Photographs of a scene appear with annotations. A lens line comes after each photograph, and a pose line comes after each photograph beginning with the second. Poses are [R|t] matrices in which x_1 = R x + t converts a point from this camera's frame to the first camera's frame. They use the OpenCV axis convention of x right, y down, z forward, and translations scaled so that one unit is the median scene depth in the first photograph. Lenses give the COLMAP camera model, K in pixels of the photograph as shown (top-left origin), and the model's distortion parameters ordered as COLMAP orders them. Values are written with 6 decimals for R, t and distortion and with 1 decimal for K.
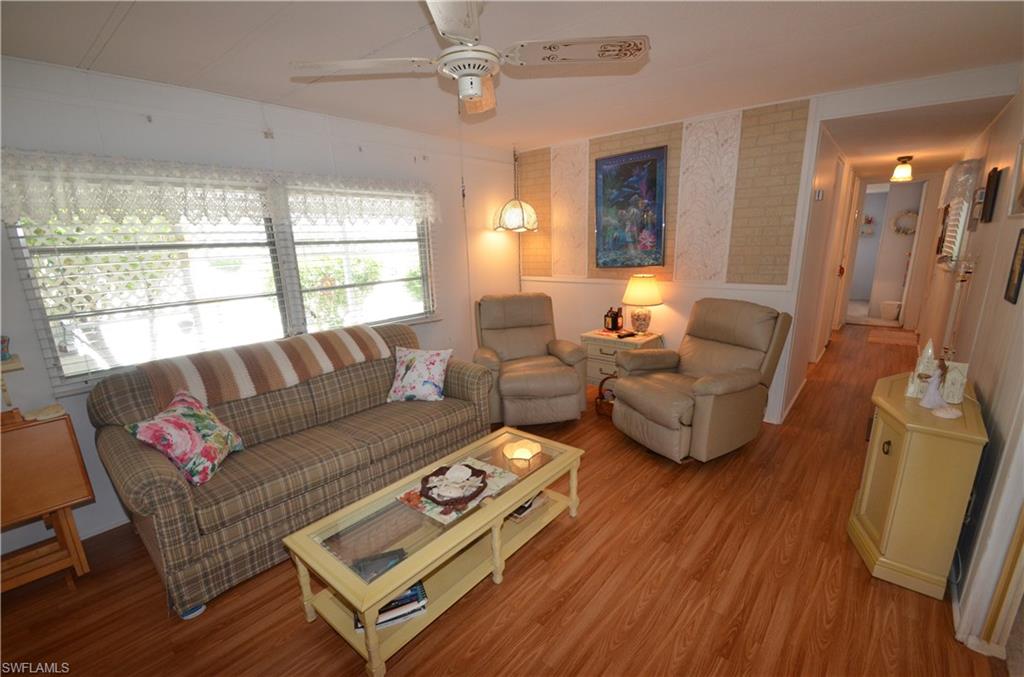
lens RADIAL K [[448.5, 0, 513.2], [0, 448.5, 361.3], [0, 0, 1]] dist [-0.000065, -0.000066]
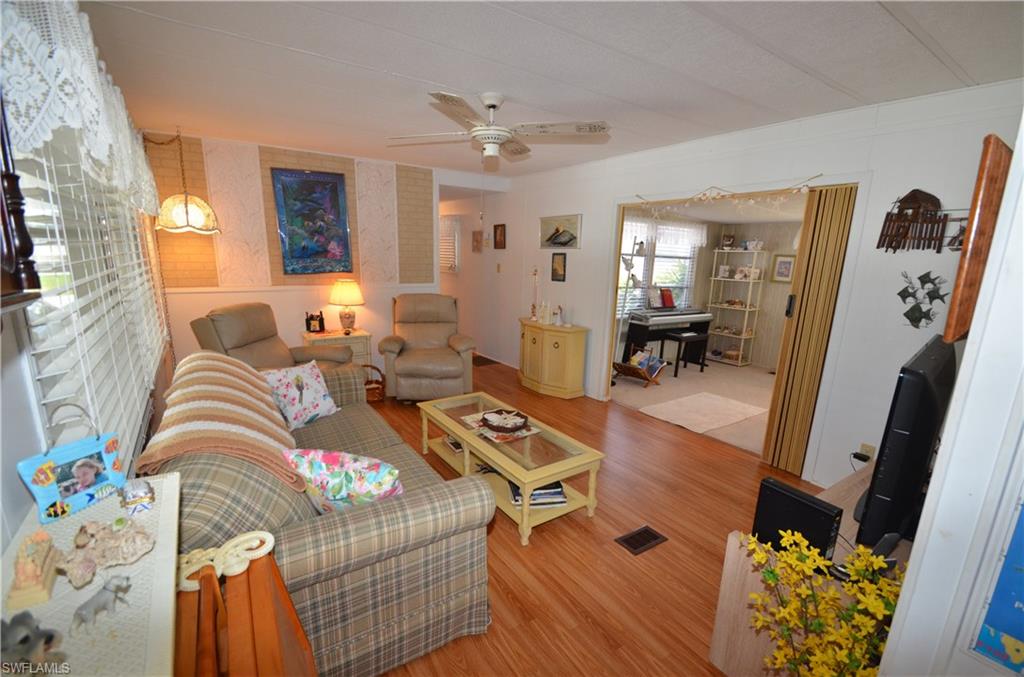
lens RADIAL K [[445.0, 0, 534.0], [0, 445.0, 354.2], [0, 0, 1]] dist [-0.000626, -0.000143]
pose [[0.241359, -0.181332, 0.953344, -0.714188], [0.218396, 0.967336, 0.128702, -0.046106], [-0.945542, 0.177143, 0.273077, 0.247540]]
